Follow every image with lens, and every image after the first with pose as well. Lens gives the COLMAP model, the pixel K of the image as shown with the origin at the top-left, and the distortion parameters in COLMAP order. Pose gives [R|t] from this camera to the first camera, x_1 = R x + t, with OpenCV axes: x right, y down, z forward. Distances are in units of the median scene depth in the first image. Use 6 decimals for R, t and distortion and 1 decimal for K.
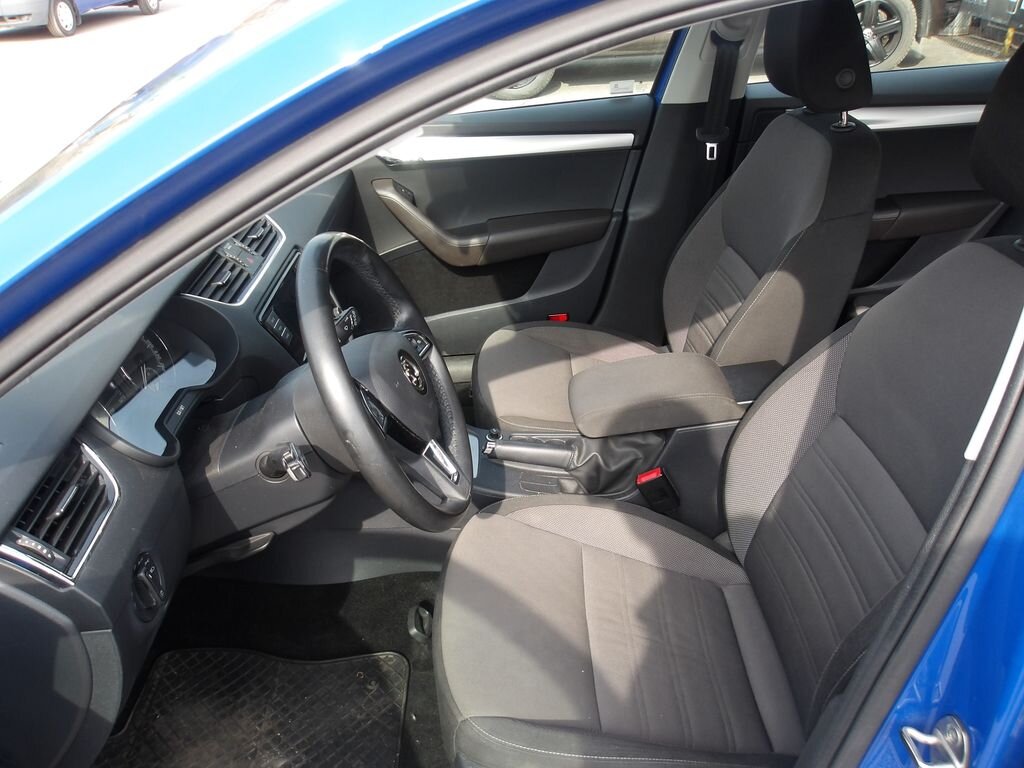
lens RADIAL K [[841.5, 0, 509.6], [0, 841.5, 378.7], [0, 0, 1]] dist [0.005027, 0.013588]
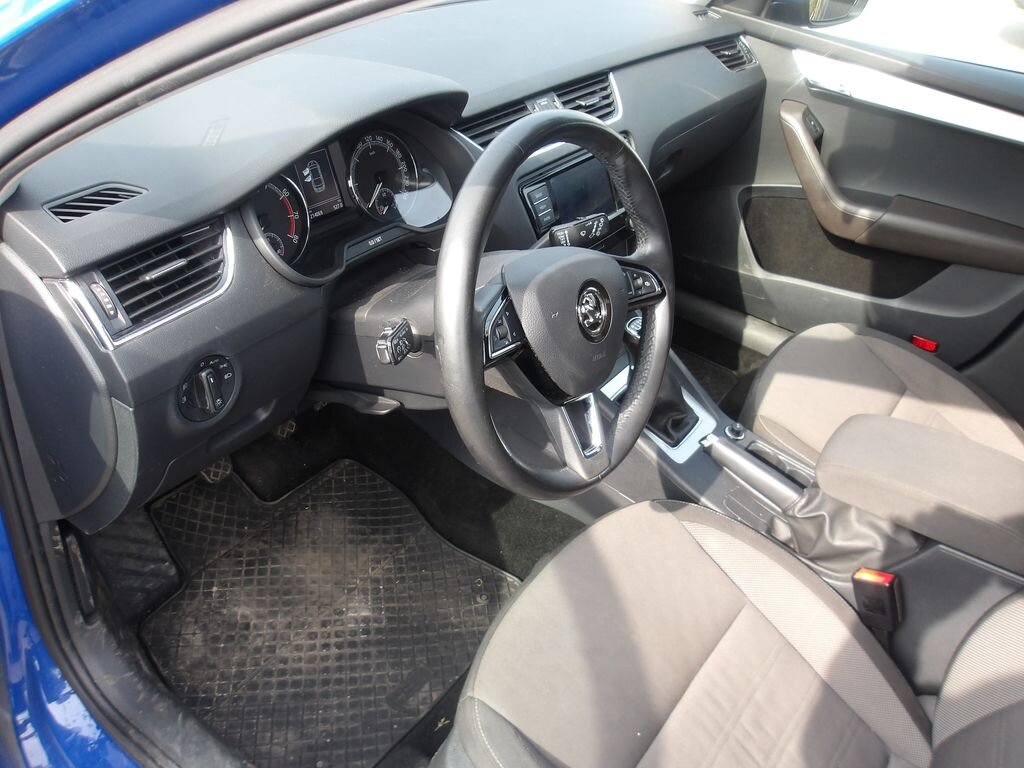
lens RADIAL K [[841.5, 0, 512.9], [0, 841.5, 381.2], [0, 0, 1]] dist [0.005027, 0.013588]
pose [[0.793209, 0.465155, -0.393002, 0.122065], [-0.420402, 0.885200, 0.199206, -0.054476], [0.440547, 0.007207, 0.897701, 0.167972]]
